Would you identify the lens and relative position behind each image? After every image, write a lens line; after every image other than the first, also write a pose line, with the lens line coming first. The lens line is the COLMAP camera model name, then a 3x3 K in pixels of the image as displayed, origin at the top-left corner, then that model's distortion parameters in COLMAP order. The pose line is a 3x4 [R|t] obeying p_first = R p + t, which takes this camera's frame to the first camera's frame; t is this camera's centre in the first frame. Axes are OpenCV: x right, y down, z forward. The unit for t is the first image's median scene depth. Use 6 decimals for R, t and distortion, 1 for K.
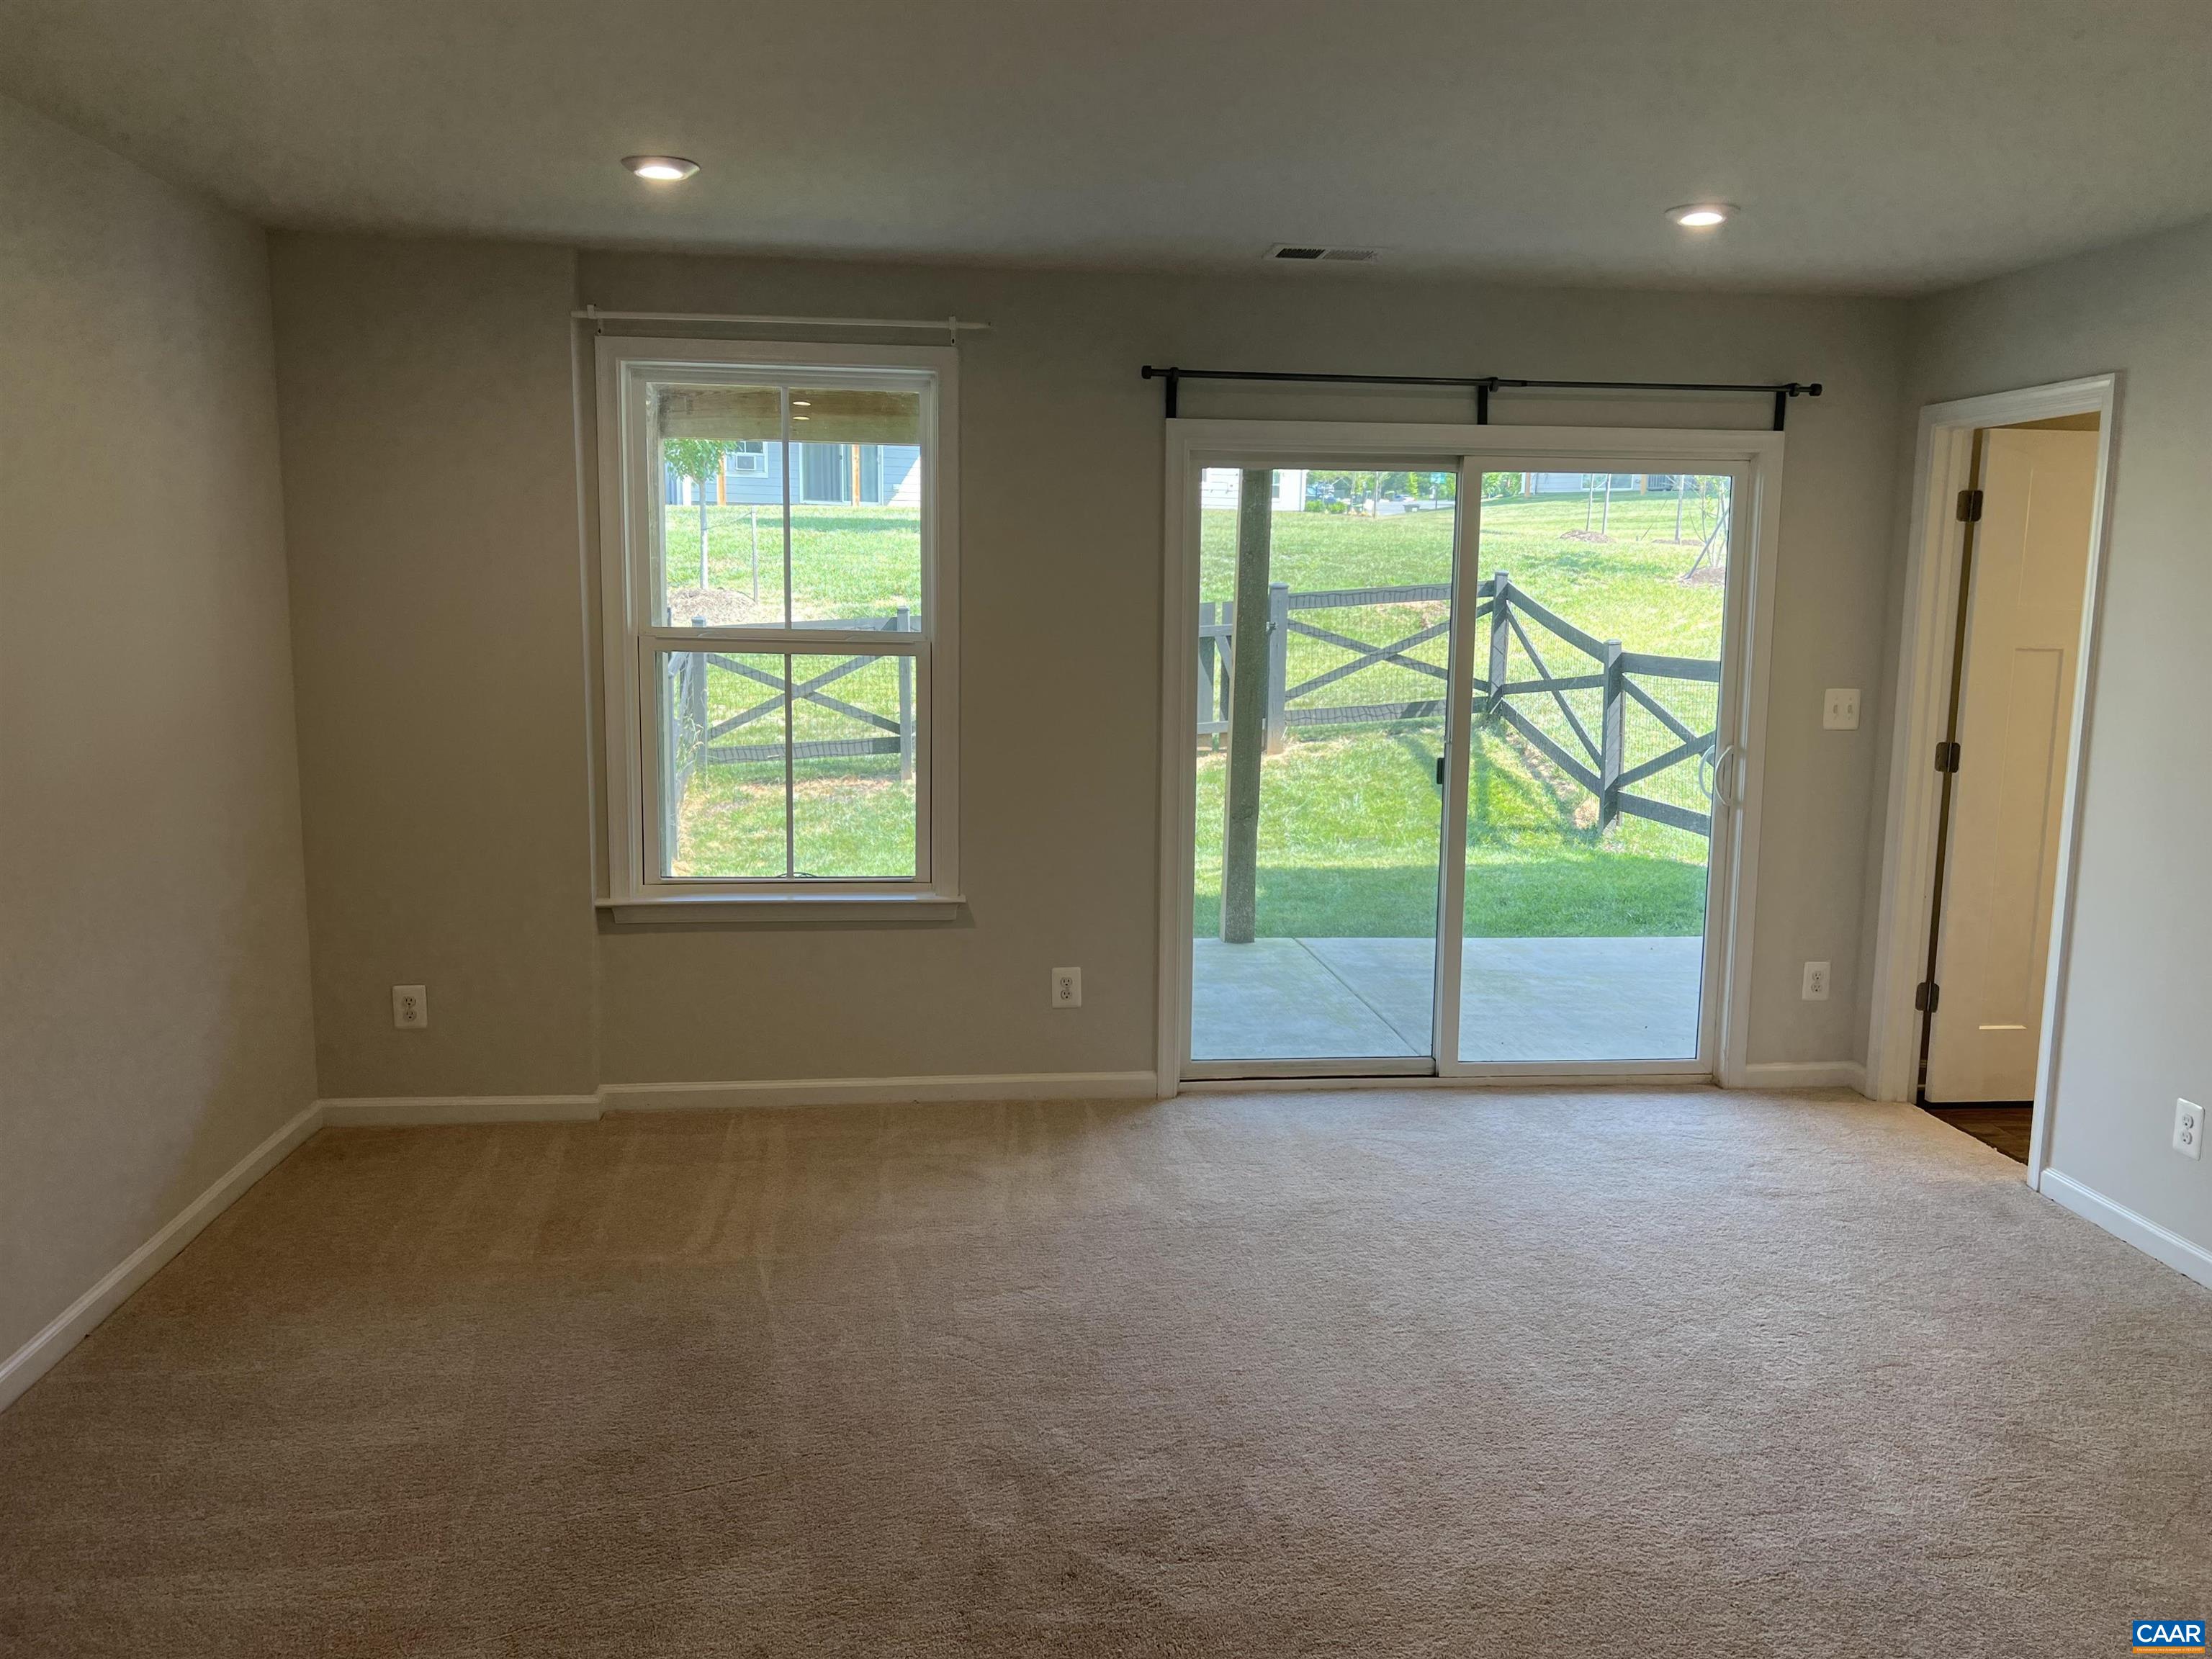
lens RADIAL K [[1673.5, 0, 1104.1], [0, 1673.5, 828.6], [0, 0, 1]] dist [0.014907, -0.006277]
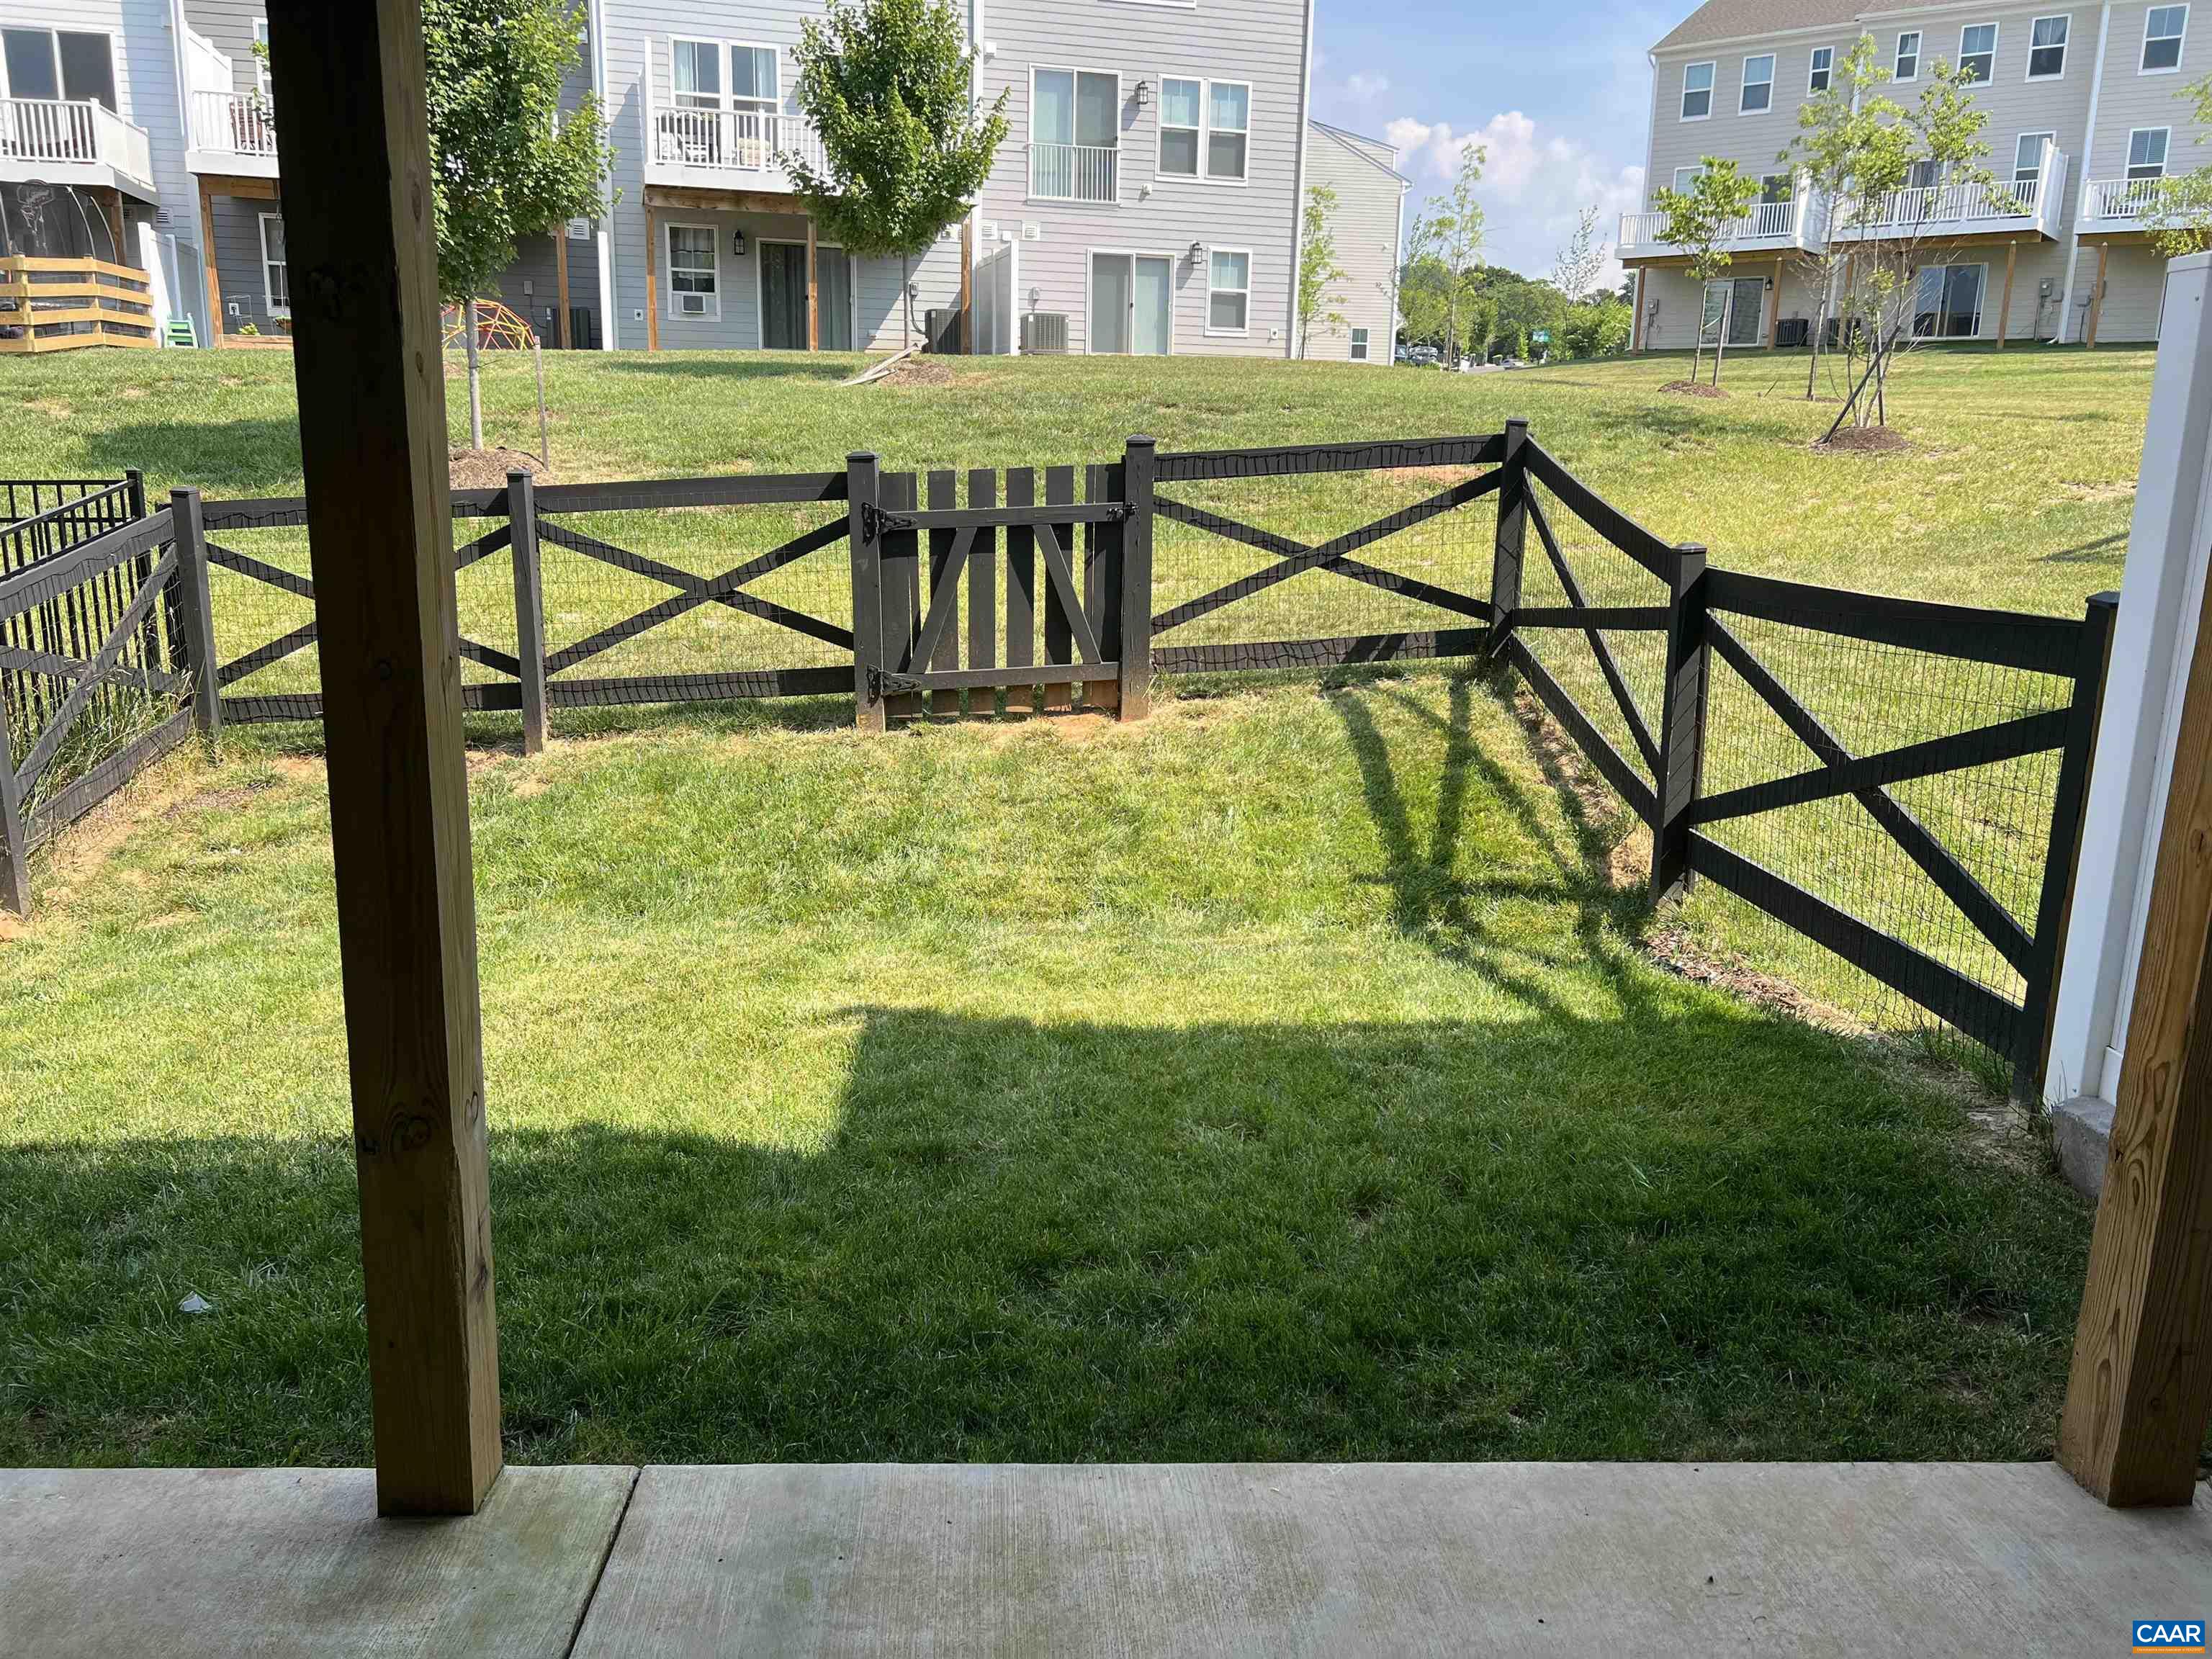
lens RADIAL K [[1673.5, 0, 1107.0], [0, 1673.5, 838.4], [0, 0, 1]] dist [0.014907, -0.006277]
pose [[0.998297, 0.018800, -0.055218, 0.132319], [-0.014320, 0.996658, 0.080423, -0.052470], [0.056546, -0.079496, 0.995230, 0.400526]]
